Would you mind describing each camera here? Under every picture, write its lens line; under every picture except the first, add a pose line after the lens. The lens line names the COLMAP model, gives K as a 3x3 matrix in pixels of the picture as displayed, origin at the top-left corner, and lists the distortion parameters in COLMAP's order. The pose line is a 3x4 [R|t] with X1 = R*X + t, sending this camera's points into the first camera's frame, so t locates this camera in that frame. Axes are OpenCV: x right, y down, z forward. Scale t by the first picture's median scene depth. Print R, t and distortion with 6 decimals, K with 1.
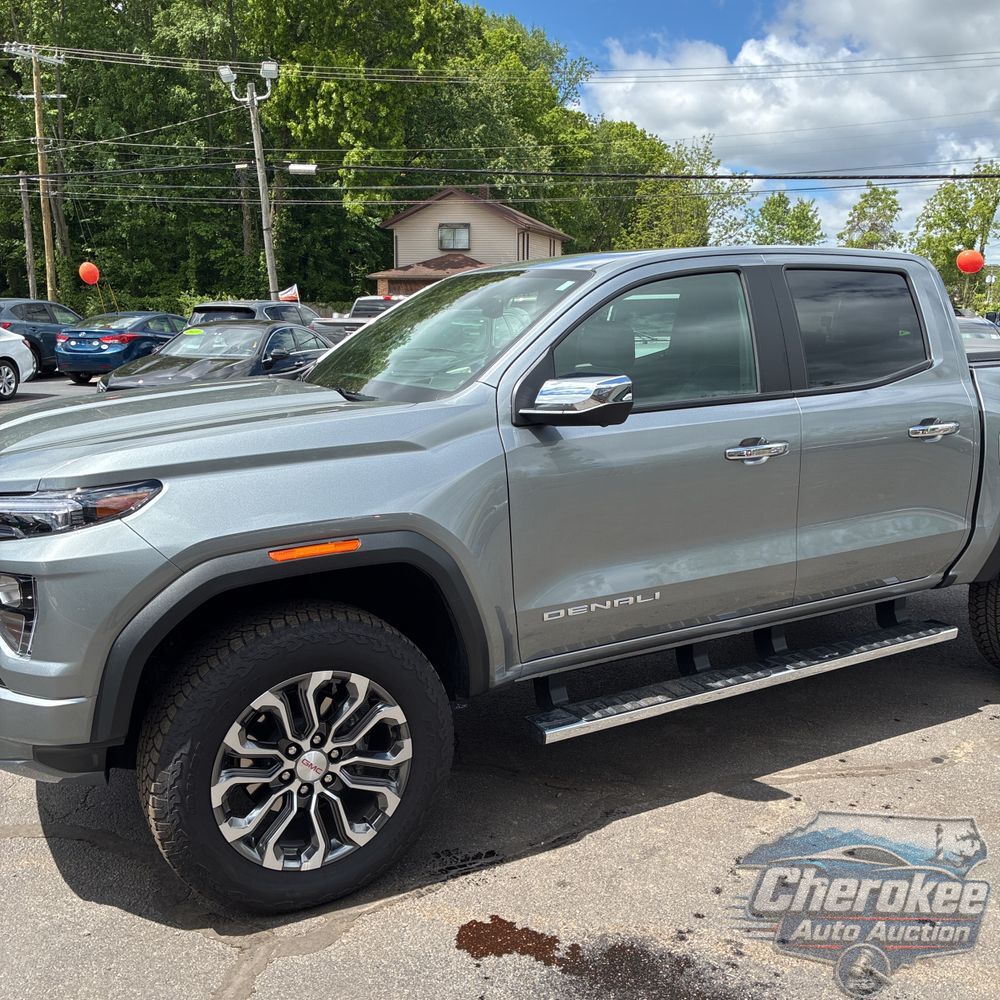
lens RADIAL K [[1009.9, 0, 507.7], [0, 1009.9, 492.0], [0, 0, 1]] dist [0.017144, 0.011422]
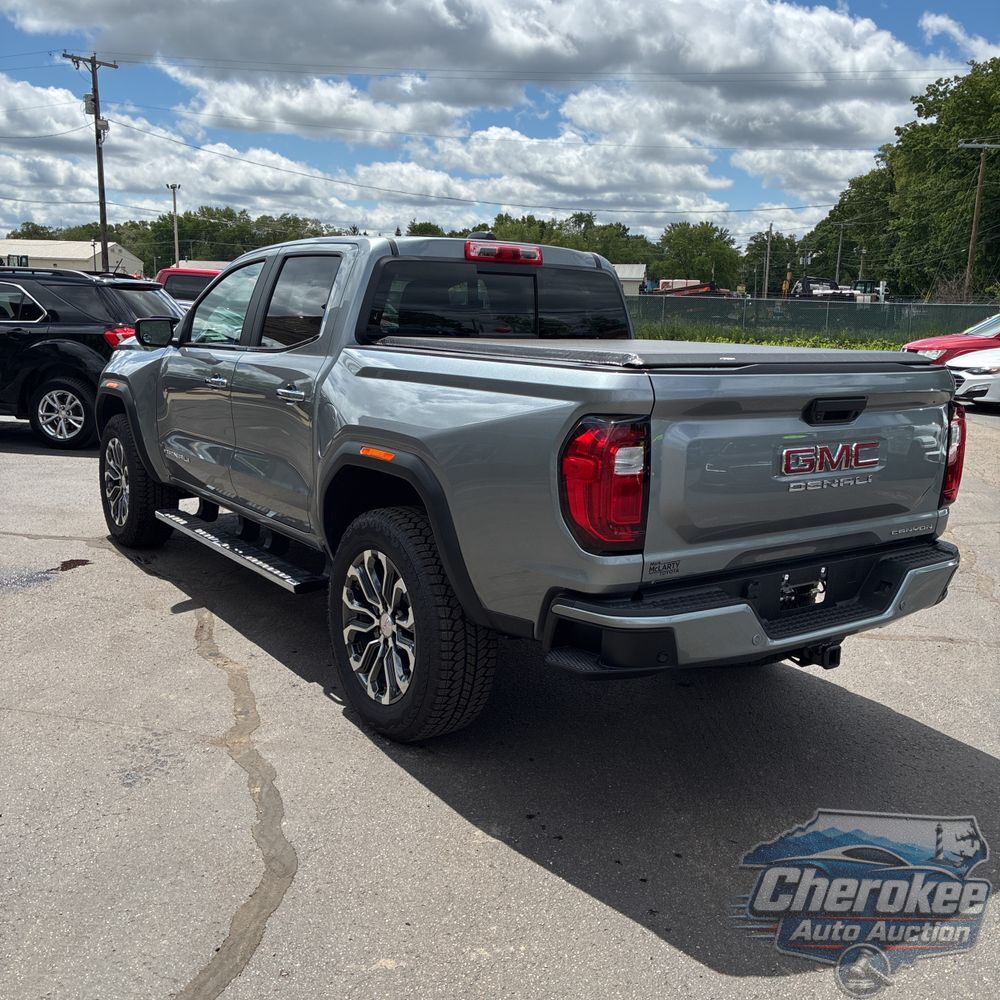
lens RADIAL K [[1009.9, 0, 507.7], [0, 1009.9, 492.0], [0, 0, 1]] dist [0.017144, 0.011422]
pose [[0.113142, 0.183847, -0.976422, 0.126235], [-0.207549, 0.965425, 0.157727, -0.014788], [0.971660, 0.184809, 0.147387, 0.088088]]
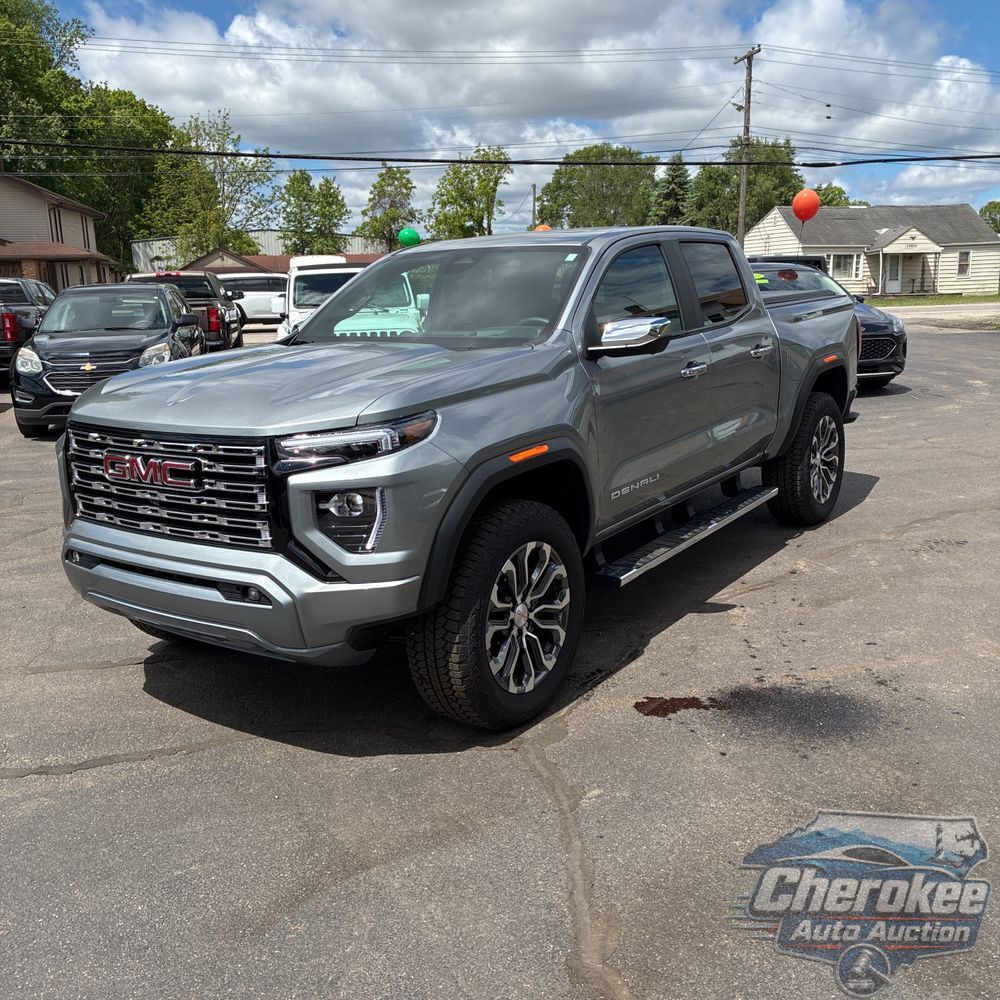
lens RADIAL K [[1023.6, 0, 501.6], [0, 1023.6, 463.6], [0, 0, 1]] dist [0.013979, 0.036095]
pose [[0.894808, -0.110039, 0.432677, -0.045666], [0.113104, 0.993406, 0.018736, 0.002367], [-0.431886, 0.032173, 0.901354, -0.013199]]
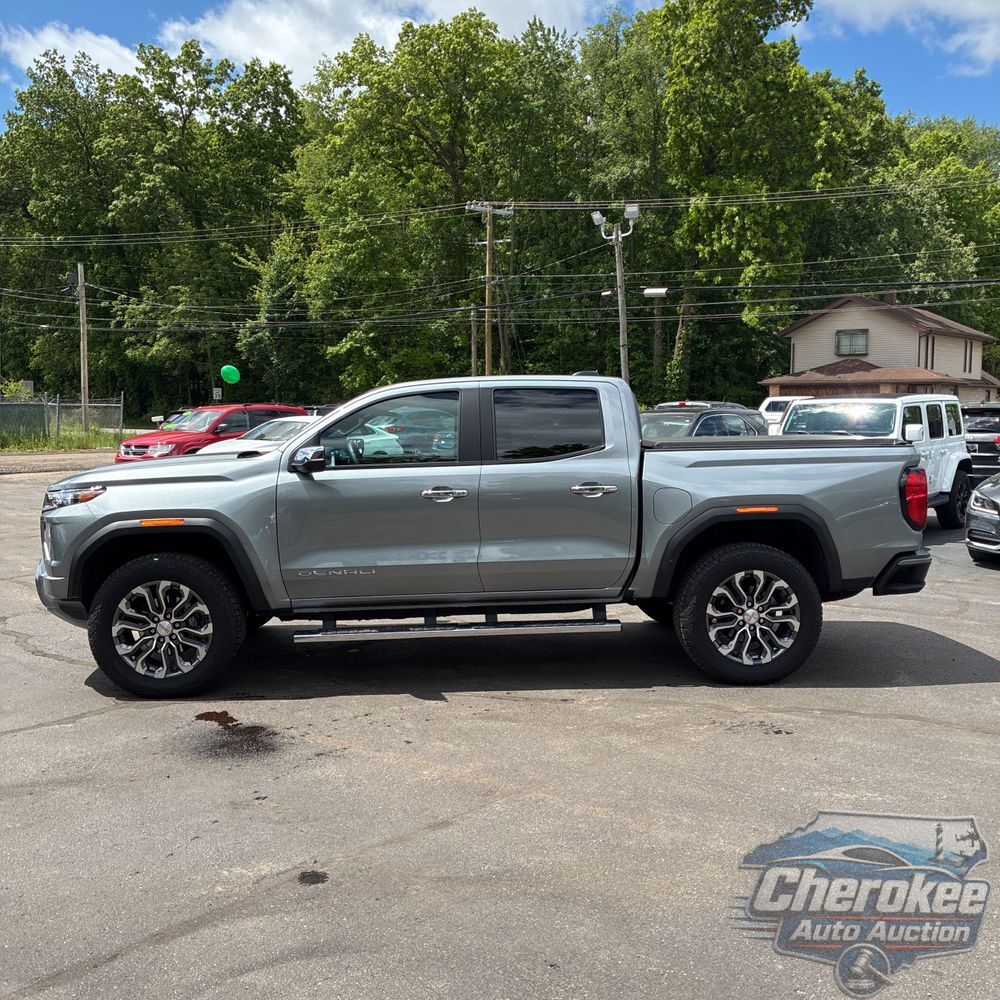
lens RADIAL K [[1009.9, 0, 507.7], [0, 1009.9, 492.0], [0, 0, 1]] dist [0.017144, 0.011422]
pose [[0.902206, 0.029619, -0.430286, 0.077807], [-0.073502, 0.993604, -0.085720, 0.006841], [0.424995, 0.108964, 0.898613, -0.035487]]
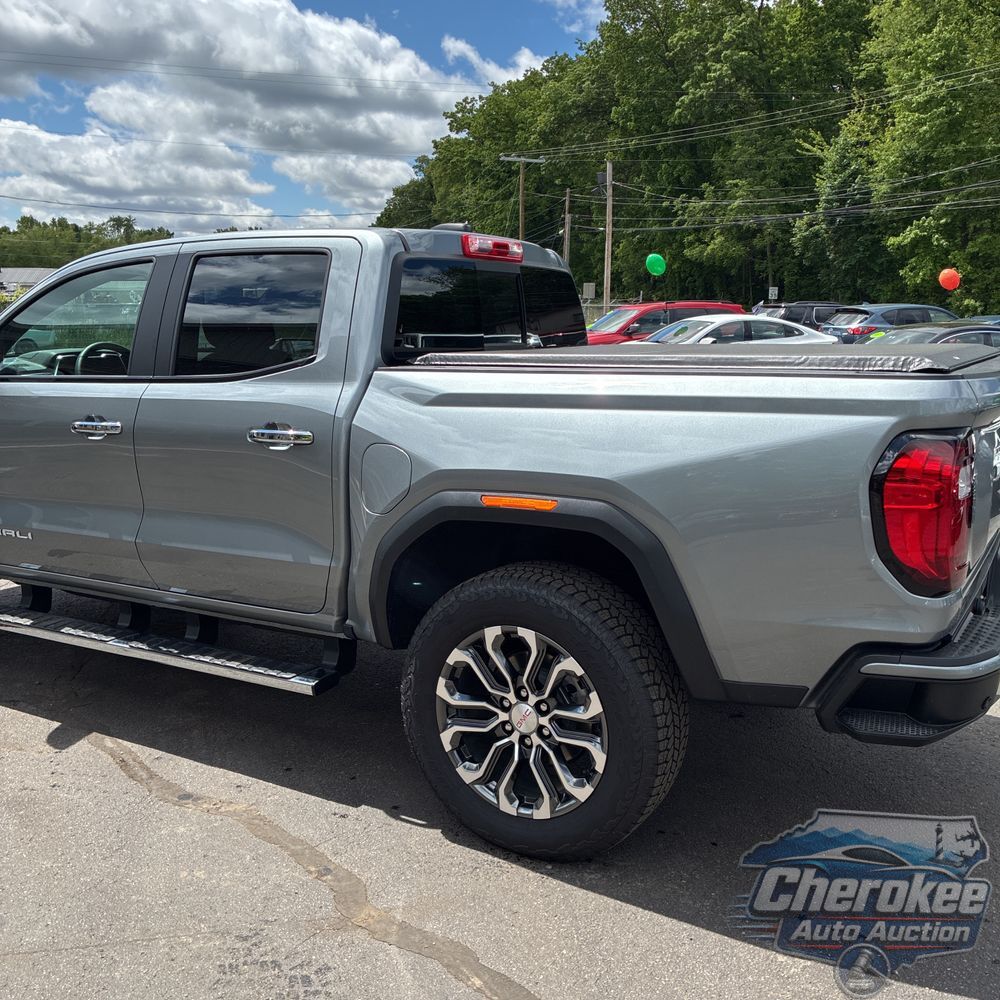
lens RADIAL K [[1009.9, 0, 507.7], [0, 1009.9, 492.0], [0, 0, 1]] dist [0.017144, 0.011422]
pose [[0.515241, 0.145193, -0.844657, 0.100416], [-0.152156, 0.985386, 0.076568, -0.008759], [0.843431, 0.089069, 0.529803, 0.058000]]
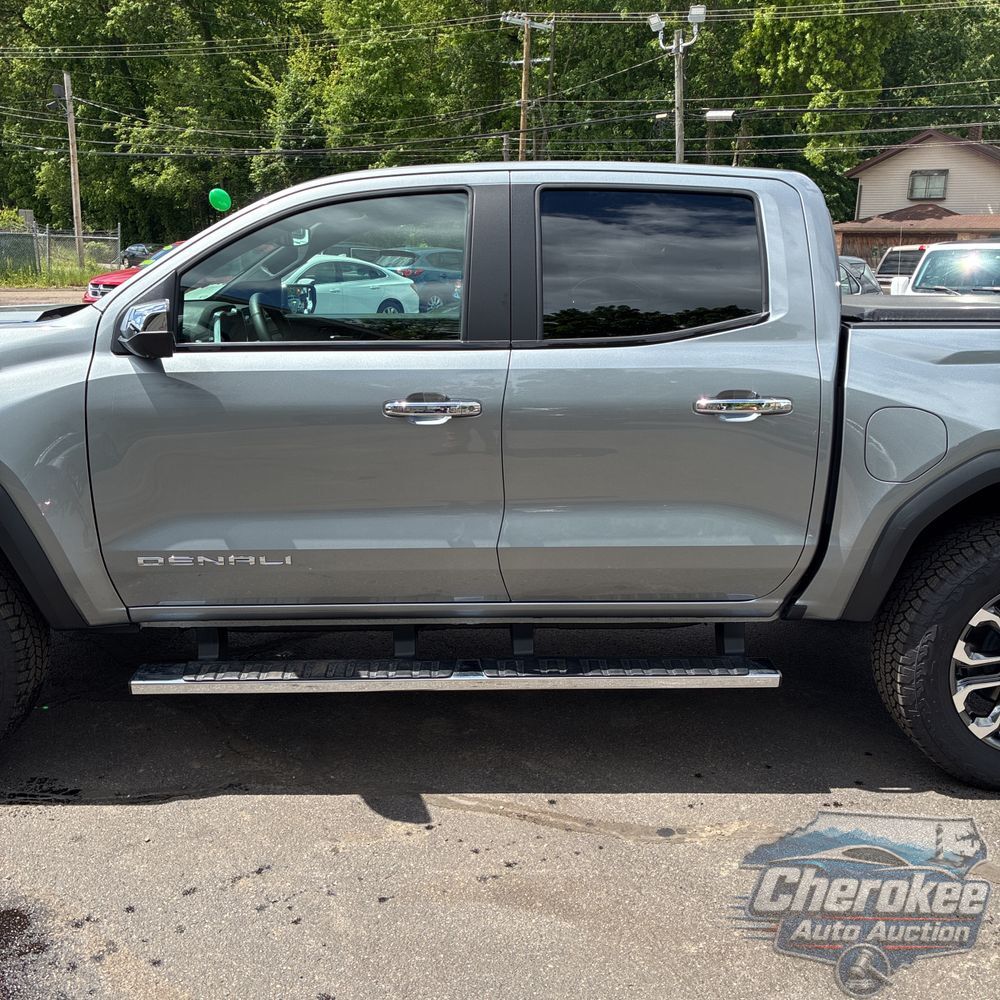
lens RADIAL K [[1009.9, 0, 507.7], [0, 1009.9, 492.0], [0, 0, 1]] dist [0.017144, 0.011422]
pose [[0.888650, 0.118707, -0.442955, 0.048799], [-0.100175, 0.992838, 0.065100, -0.002322], [0.447510, -0.013478, 0.894177, 0.020558]]
